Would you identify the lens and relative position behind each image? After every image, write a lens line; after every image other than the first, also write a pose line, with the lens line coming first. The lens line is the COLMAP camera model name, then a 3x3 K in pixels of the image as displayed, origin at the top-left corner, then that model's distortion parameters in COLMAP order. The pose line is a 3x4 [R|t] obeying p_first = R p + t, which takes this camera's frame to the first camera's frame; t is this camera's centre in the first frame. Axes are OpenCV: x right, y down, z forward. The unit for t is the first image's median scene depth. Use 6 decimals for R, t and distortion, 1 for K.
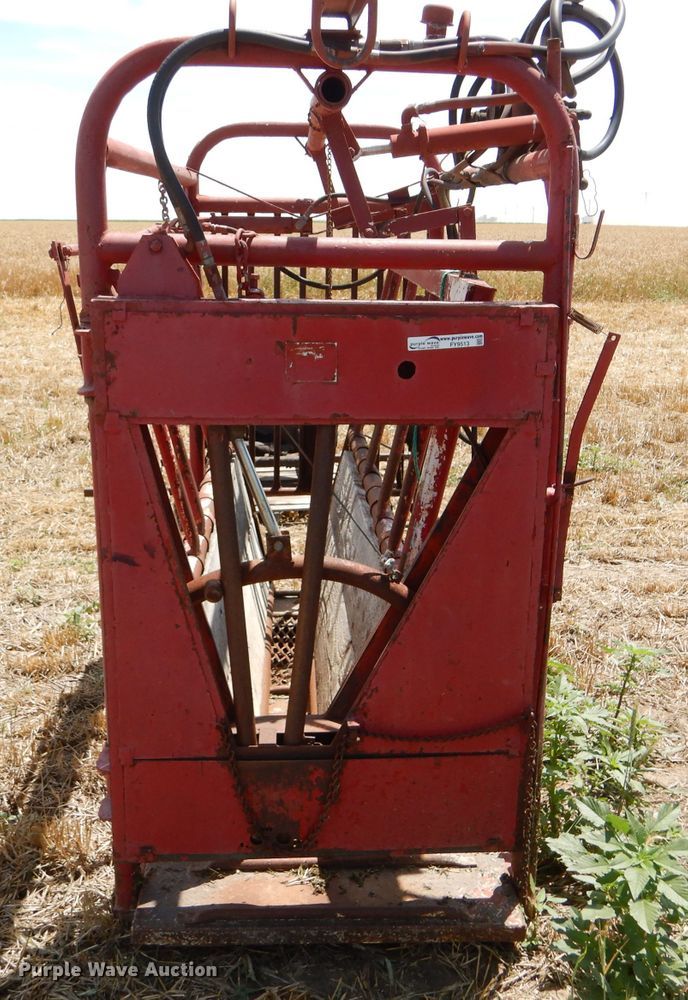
lens RADIAL K [[1054.3, 0, 360.4], [0, 1054.3, 500.6], [0, 0, 1]] dist [0.007032, 0.019723]
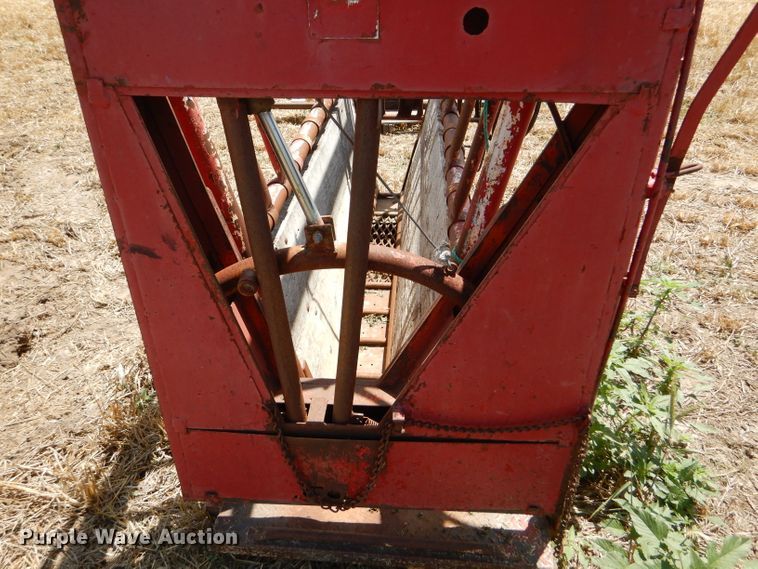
lens RADIAL K [[588.9, 0, 377.1], [0, 588.9, 279.5], [0, 0, 1]] dist [0.013840, -0.005801]
pose [[0.990844, 0.054008, -0.123738, 0.033304], [-0.015036, 0.954943, 0.296409, -0.067680], [0.134171, -0.291834, 0.947012, 0.510692]]
